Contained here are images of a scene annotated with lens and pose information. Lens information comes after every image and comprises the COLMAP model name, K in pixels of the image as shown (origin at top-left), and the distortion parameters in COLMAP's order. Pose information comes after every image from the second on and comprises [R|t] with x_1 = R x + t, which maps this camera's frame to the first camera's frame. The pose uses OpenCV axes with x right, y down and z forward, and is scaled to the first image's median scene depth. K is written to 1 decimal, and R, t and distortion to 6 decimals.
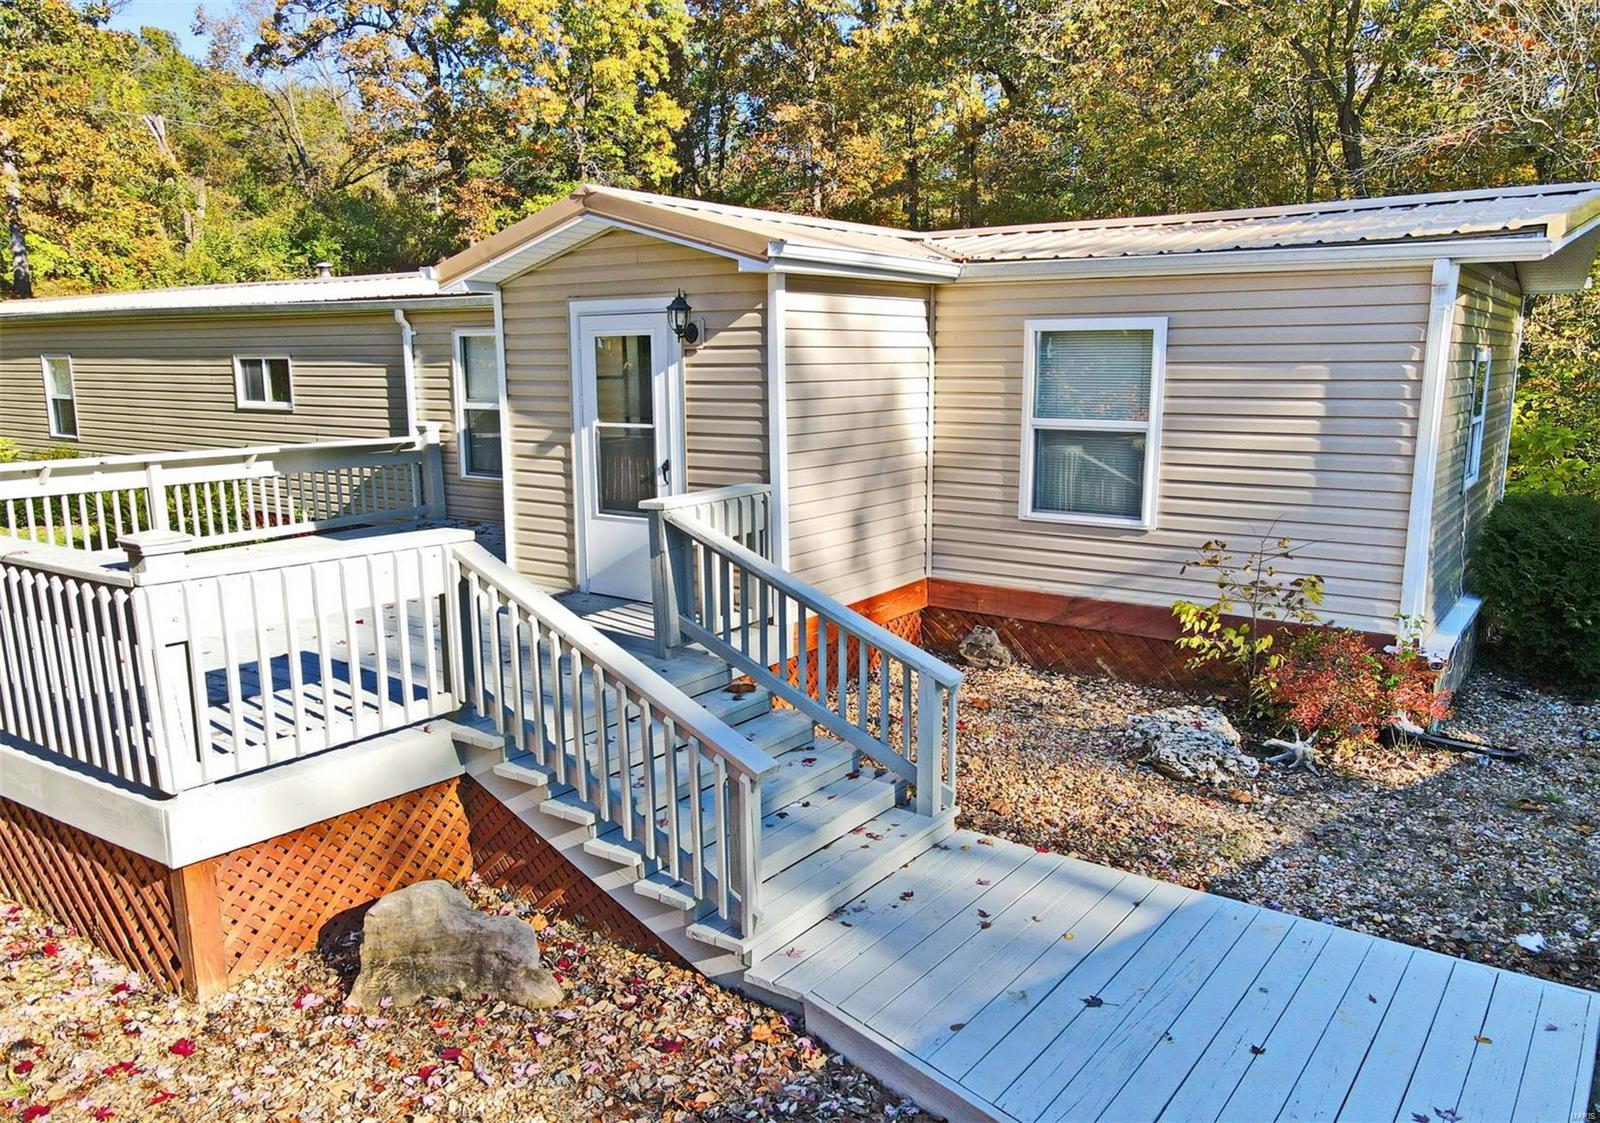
lens RADIAL K [[1171.4, 0, 797.0], [0, 1171.4, 583.8], [0, 0, 1]] dist [-0.009340, 0.055173]
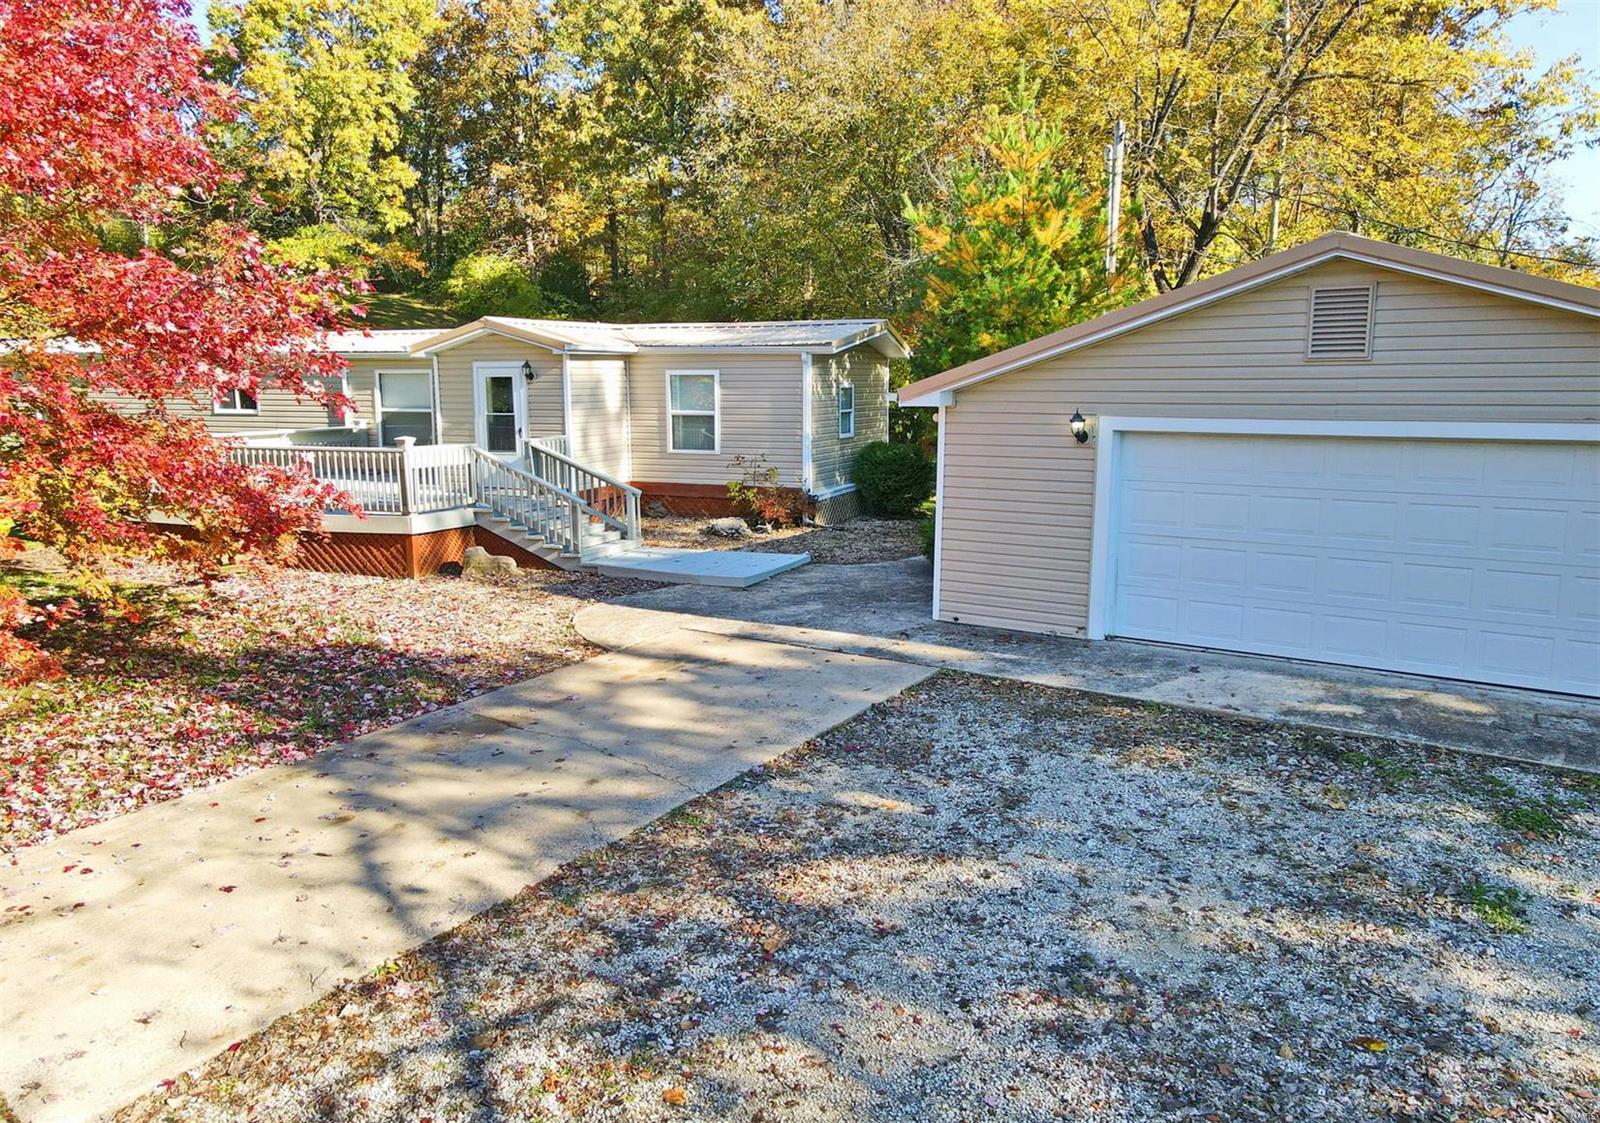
lens RADIAL K [[1171.4, 0, 797.0], [0, 1171.4, 583.8], [0, 0, 1]] dist [-0.009340, 0.055173]
pose [[0.969877, -0.039847, 0.240312, -0.083880], [0.043995, 0.998961, -0.011920, 0.151581], [-0.239588, 0.022133, 0.970622, -0.829518]]
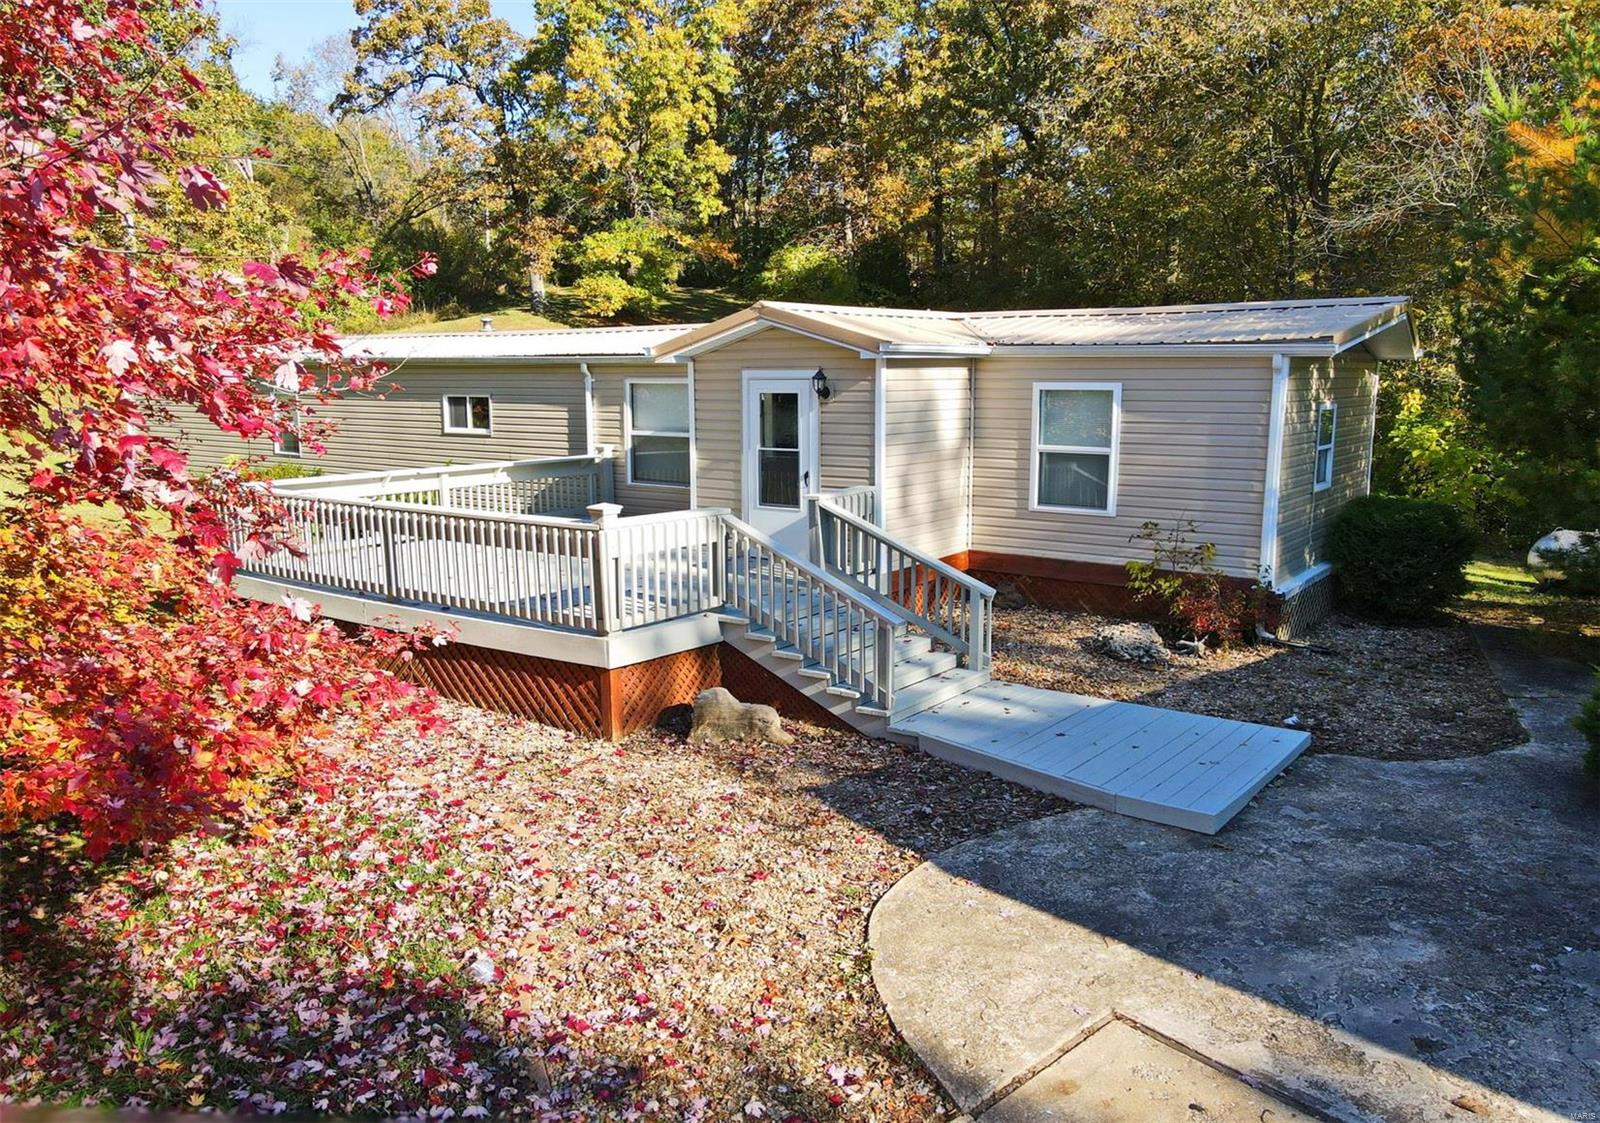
lens RADIAL K [[1171.4, 0, 797.0], [0, 1171.4, 583.8], [0, 0, 1]] dist [-0.009340, 0.055173]
pose [[0.999867, 0.004259, -0.015744, -0.054774], [-0.004460, 0.999909, -0.012761, 0.037526], [0.015688, 0.012830, 0.999795, -0.326802]]
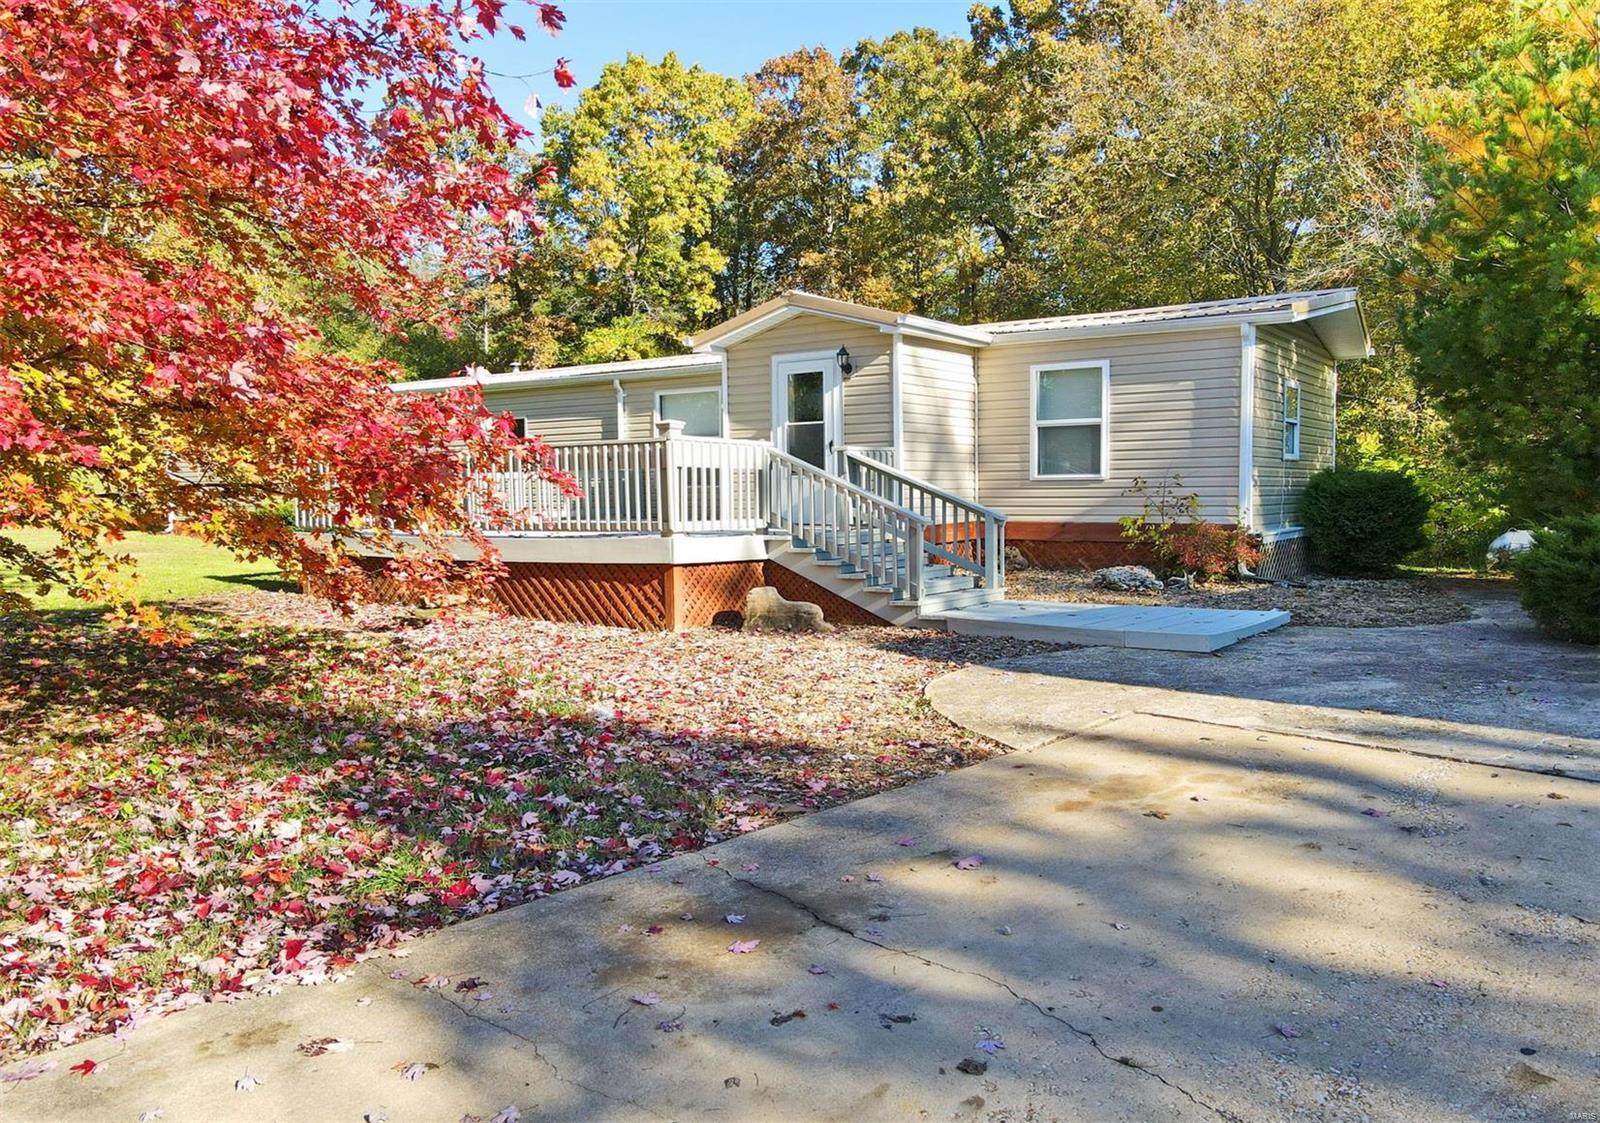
lens RADIAL K [[1173.0, 0, 800.0], [0, 1173.0, 561.5], [0, 0, 1]] dist [0.007684, 0.006084]
pose [[0.999986, -0.004999, 0.001590, -0.090097], [0.005164, 0.991378, -0.130932, 0.171498], [-0.000921, 0.130939, 0.991390, -0.410410]]
